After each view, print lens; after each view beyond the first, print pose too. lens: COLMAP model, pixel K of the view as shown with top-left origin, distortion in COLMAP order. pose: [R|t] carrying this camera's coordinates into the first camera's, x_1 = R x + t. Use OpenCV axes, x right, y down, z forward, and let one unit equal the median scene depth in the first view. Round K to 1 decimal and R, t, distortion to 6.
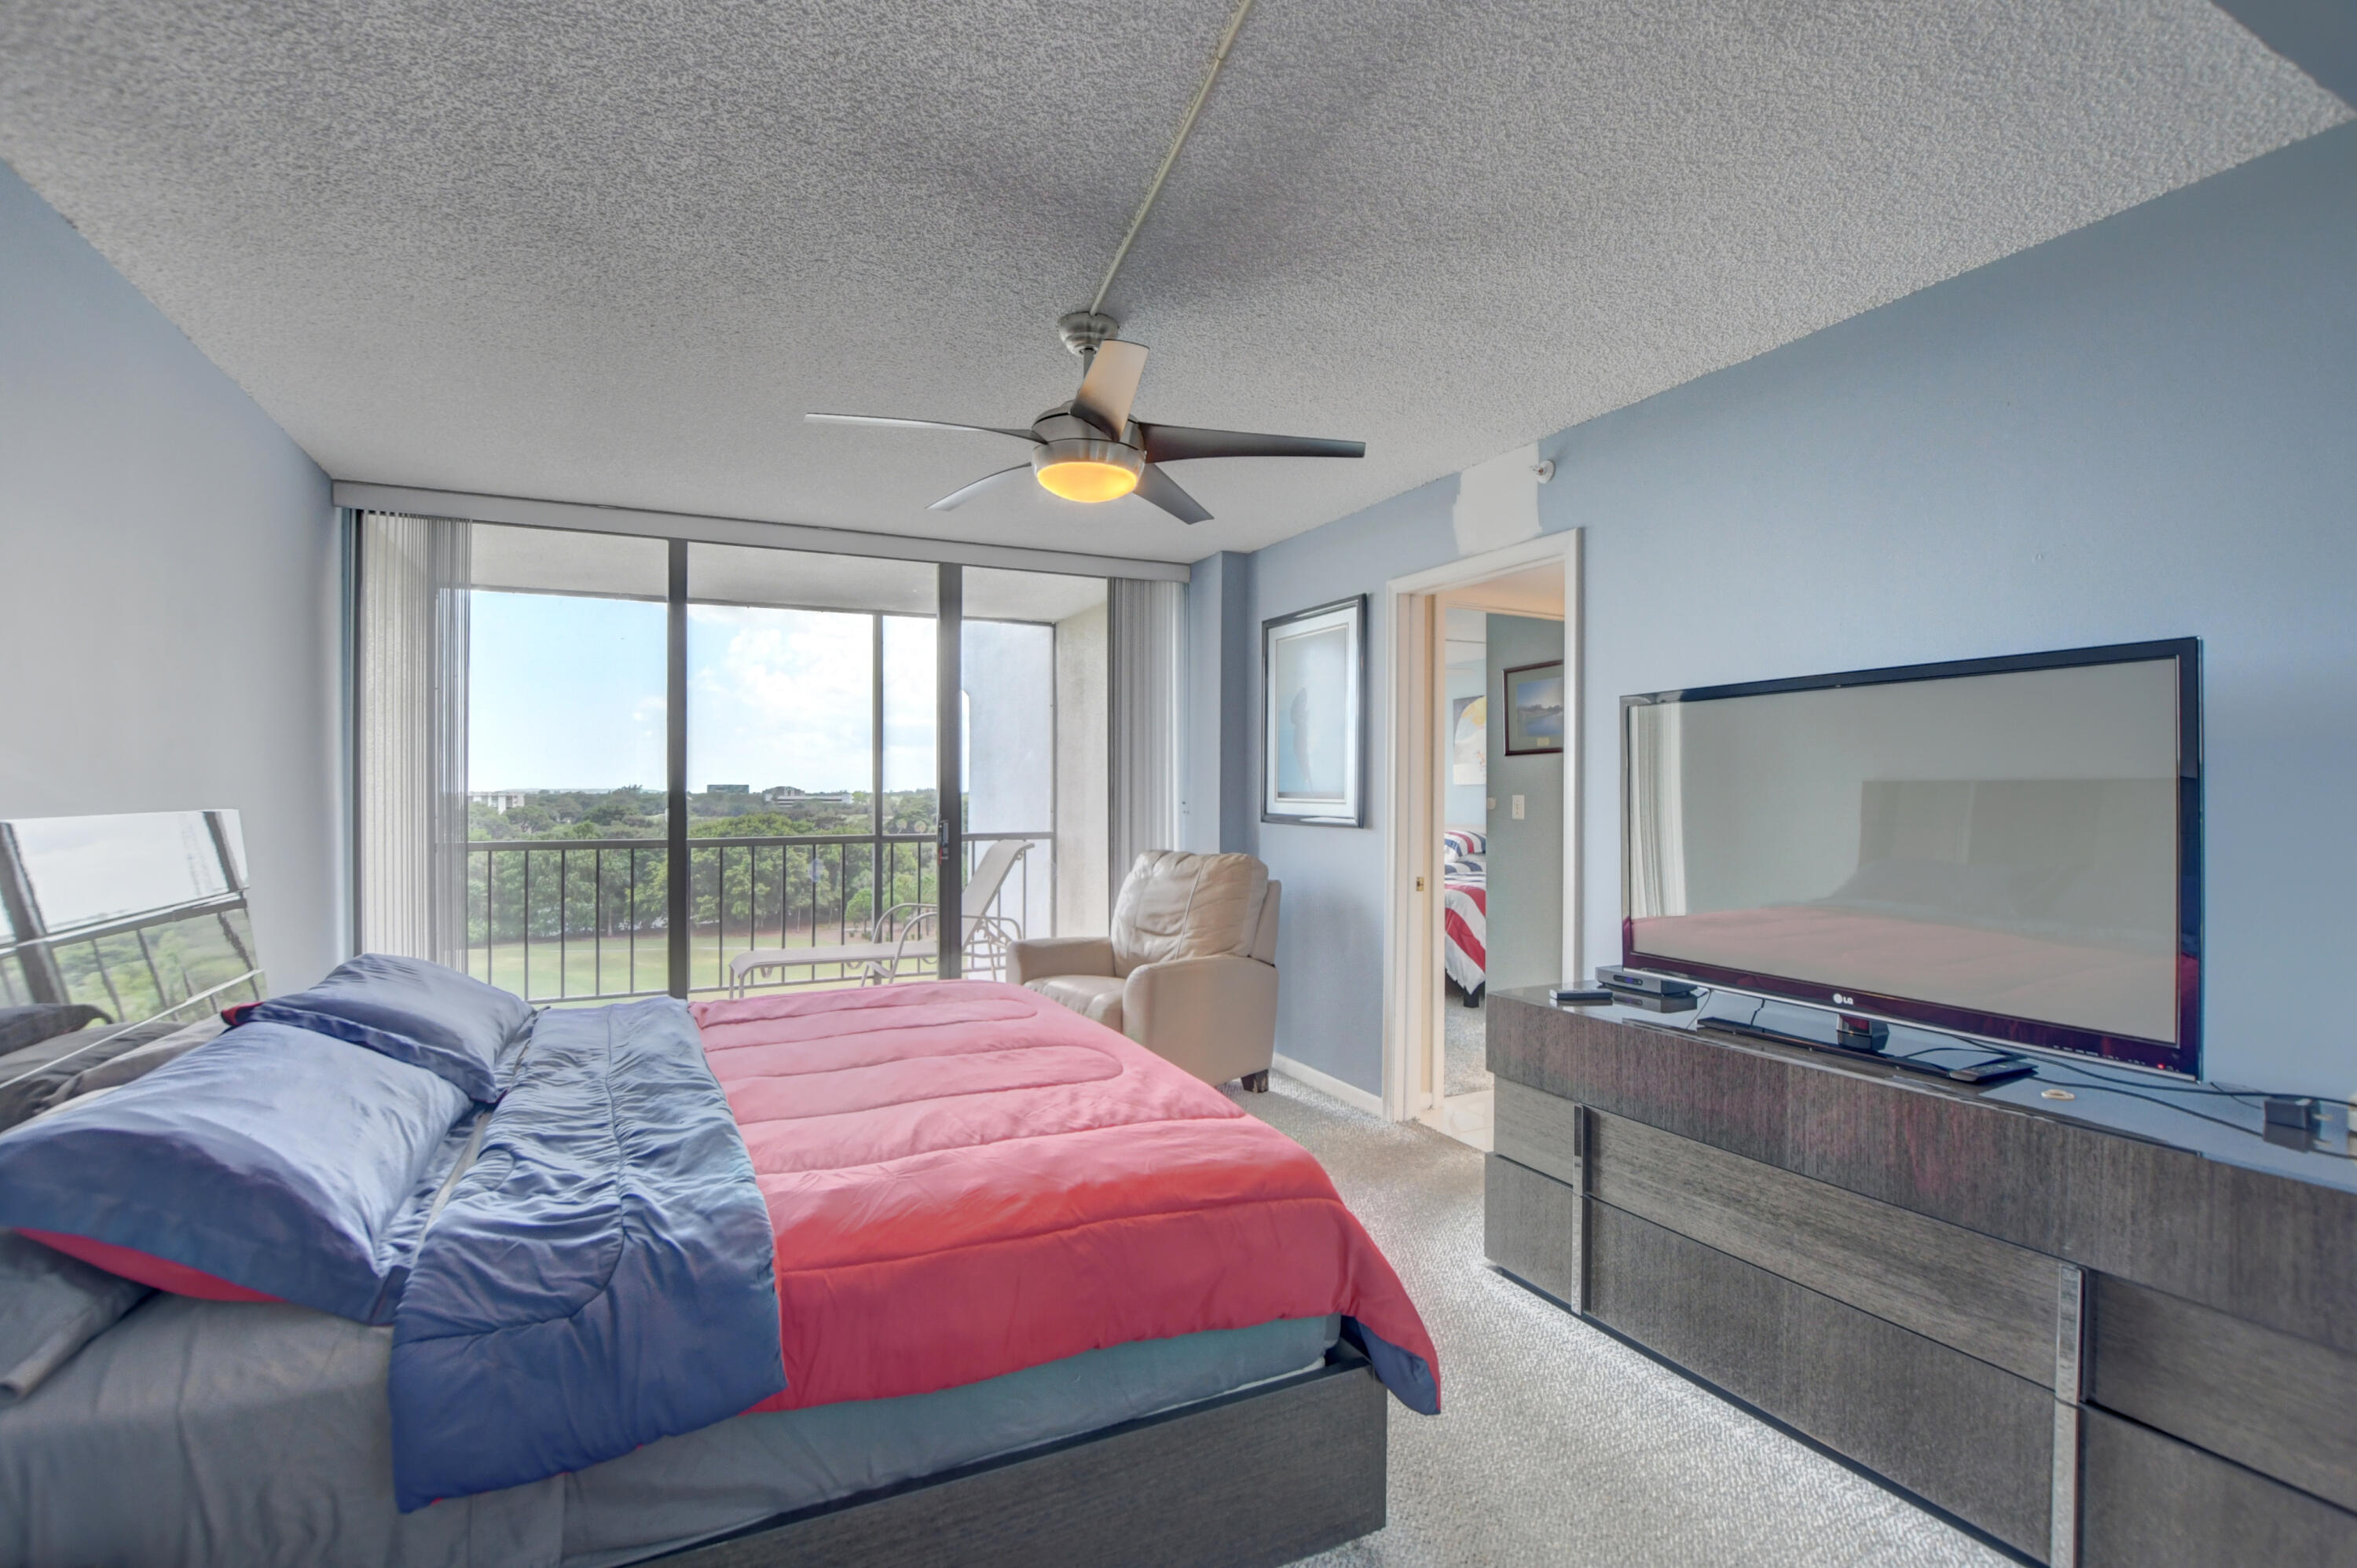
lens RADIAL K [[1043.6, 0, 1160.6], [0, 1043.6, 771.8], [0, 0, 1]] dist [-0.032267, 0.002838]
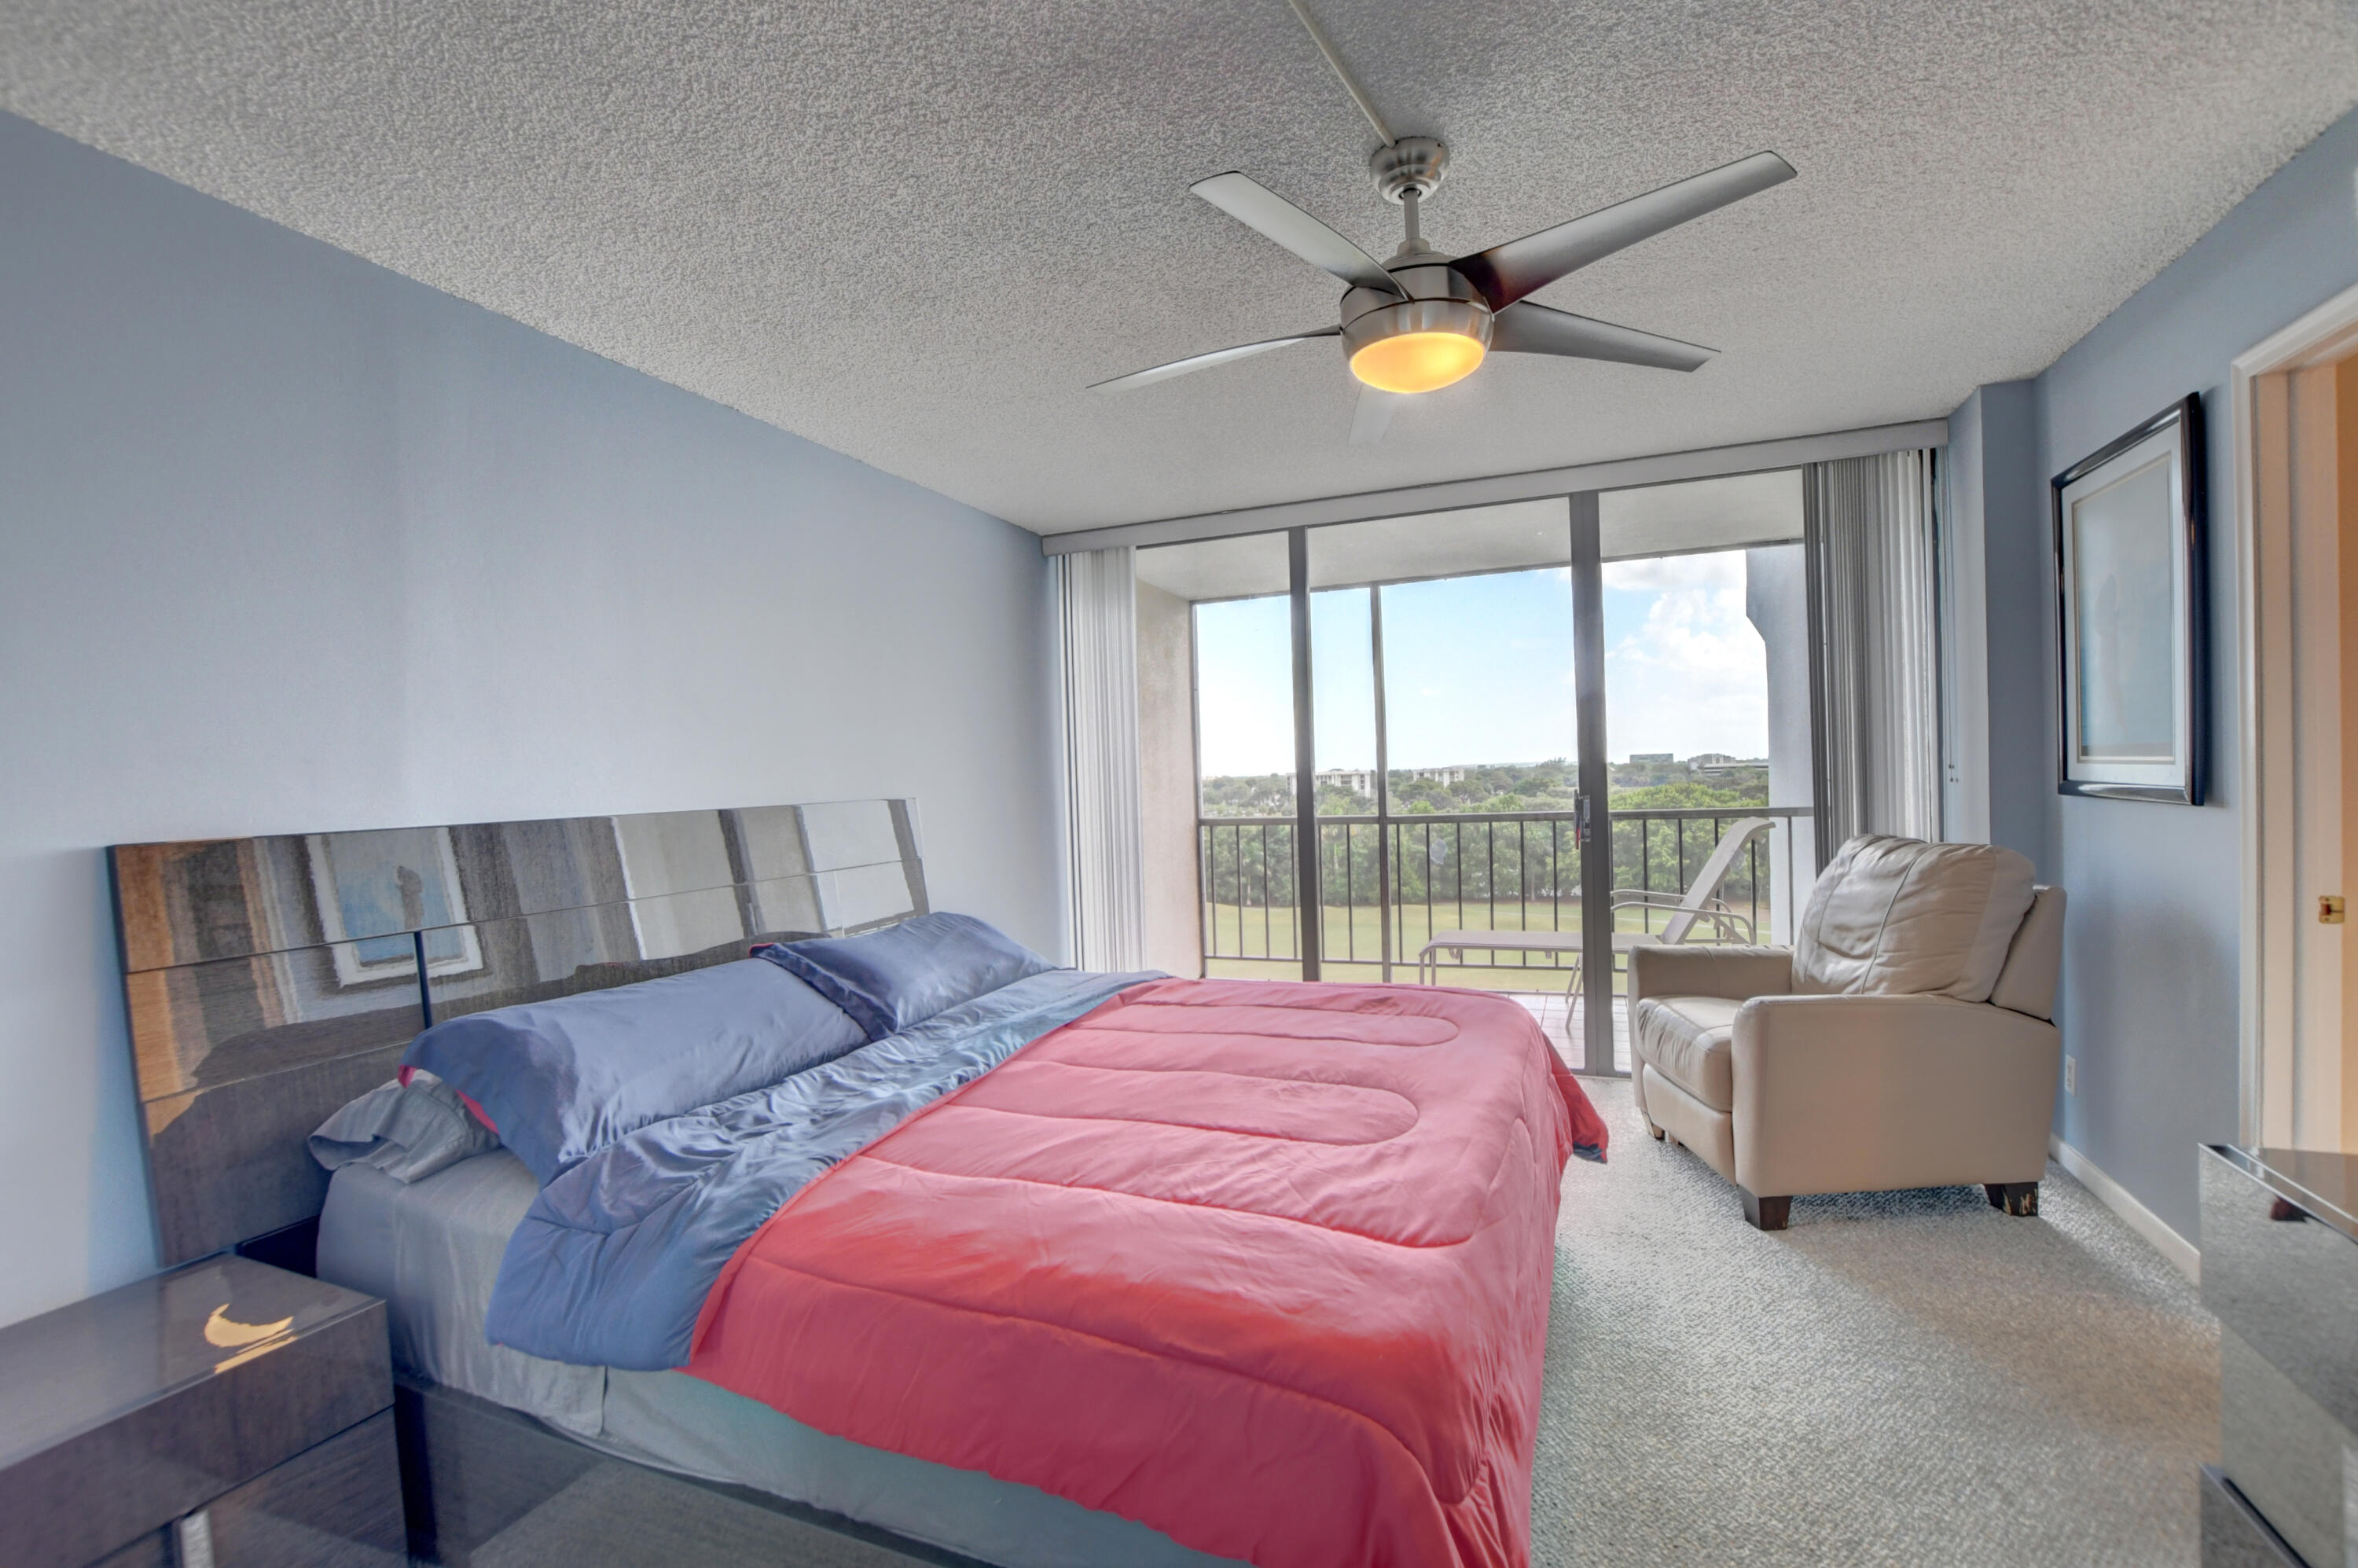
lens RADIAL K [[1044.1, 0, 1166.1], [0, 1044.1, 770.8], [0, 0, 1]] dist [-0.032267, 0.002838]
pose [[0.671618, -0.026485, -0.740424, 0.370947], [0.046929, 0.998875, 0.006839, 0.007946], [0.739410, -0.039341, 0.672105, 0.343079]]
